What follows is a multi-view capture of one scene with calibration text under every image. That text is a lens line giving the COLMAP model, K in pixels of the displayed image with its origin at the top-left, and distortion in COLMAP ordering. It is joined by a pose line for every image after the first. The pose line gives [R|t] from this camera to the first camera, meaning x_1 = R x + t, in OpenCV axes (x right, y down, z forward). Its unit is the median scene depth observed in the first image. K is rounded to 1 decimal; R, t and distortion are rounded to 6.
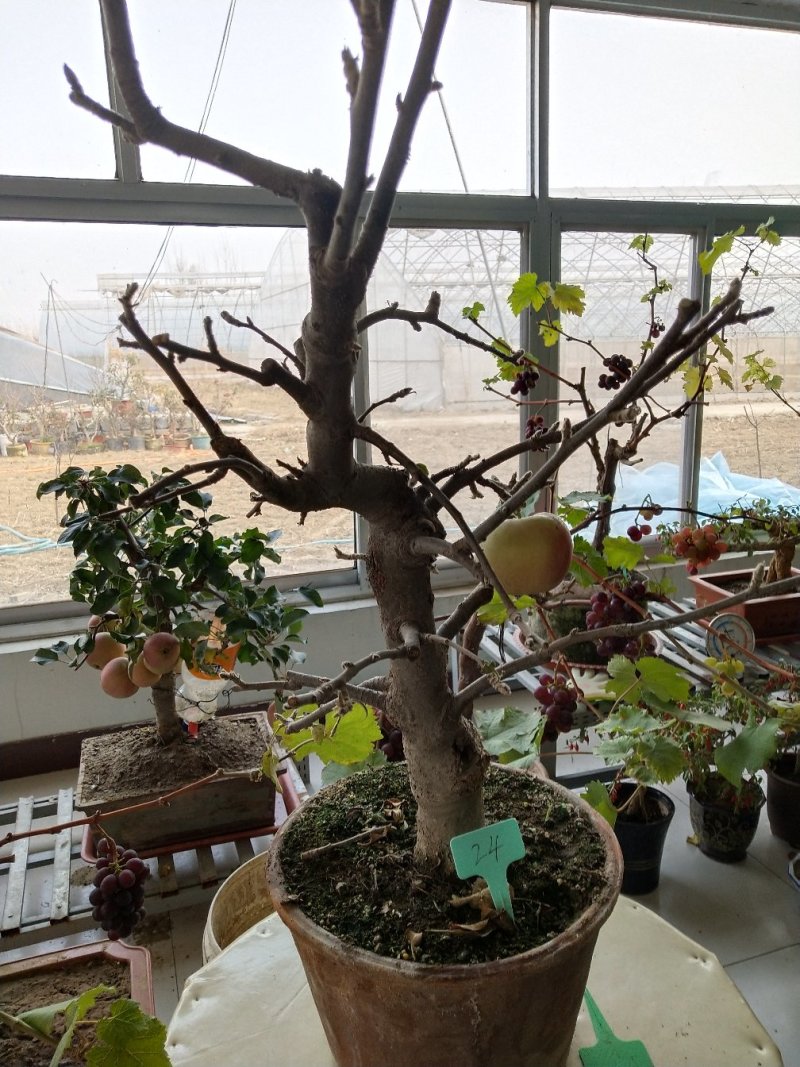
lens RADIAL K [[831.8, 0, 400.0], [0, 831.8, 533.5], [0, 0, 1]] dist [-0.021299, 0.066582]
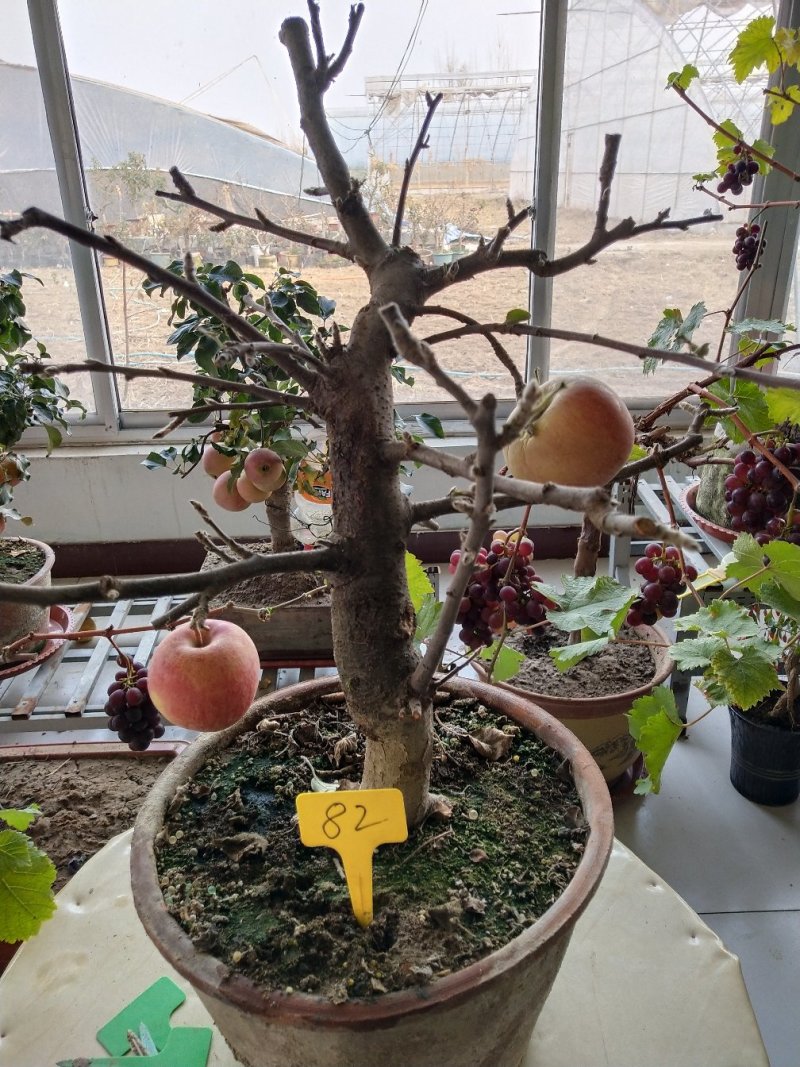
lens RADIAL K [[829.8, 0, 401.2], [0, 829.8, 533.5], [0, 0, 1]] dist [-0.023506, 0.072665]
pose [[0.954714, 0.124992, -0.269996, 0.108800], [-0.067871, 0.975042, 0.211393, 0.003014], [0.289680, -0.183495, 0.939369, 0.117929]]
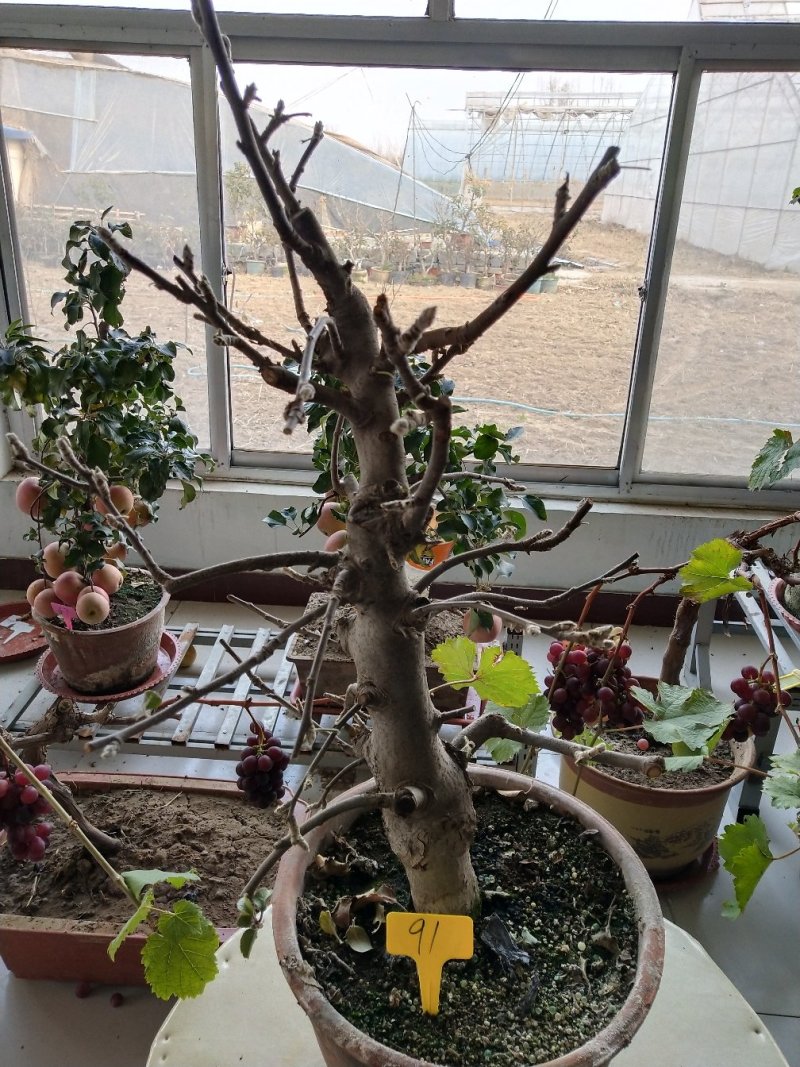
lens RADIAL K [[829.8, 0, 401.2], [0, 829.8, 533.5], [0, 0, 1]] dist [-0.023506, 0.072665]
pose [[0.917879, 0.203817, -0.340524, 0.074084], [-0.137597, 0.968262, 0.208654, -0.065516], [0.372243, -0.144664, 0.916792, 0.066061]]
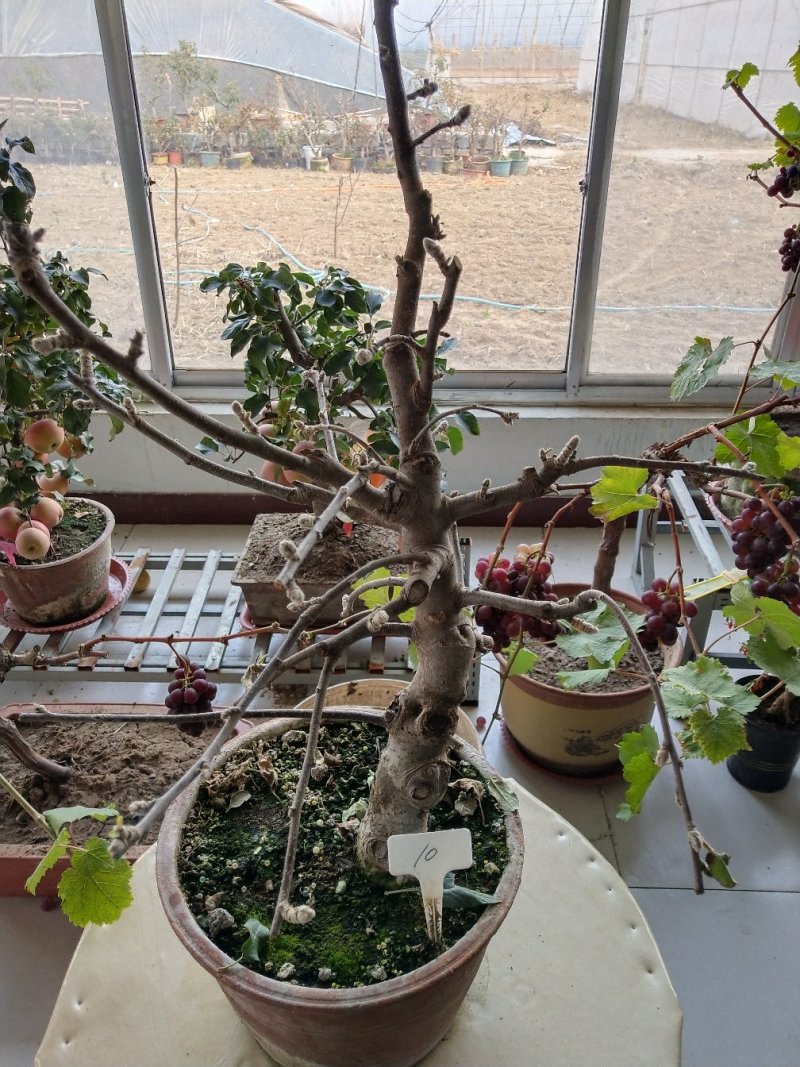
lens RADIAL K [[831.8, 0, 400.0], [0, 831.8, 533.5], [0, 0, 1]] dist [-0.021299, 0.066582]
pose [[0.932643, 0.199771, -0.300449, 0.119806], [-0.097269, 0.941109, 0.323810, -0.095135], [0.347443, -0.272774, 0.897150, 0.084059]]
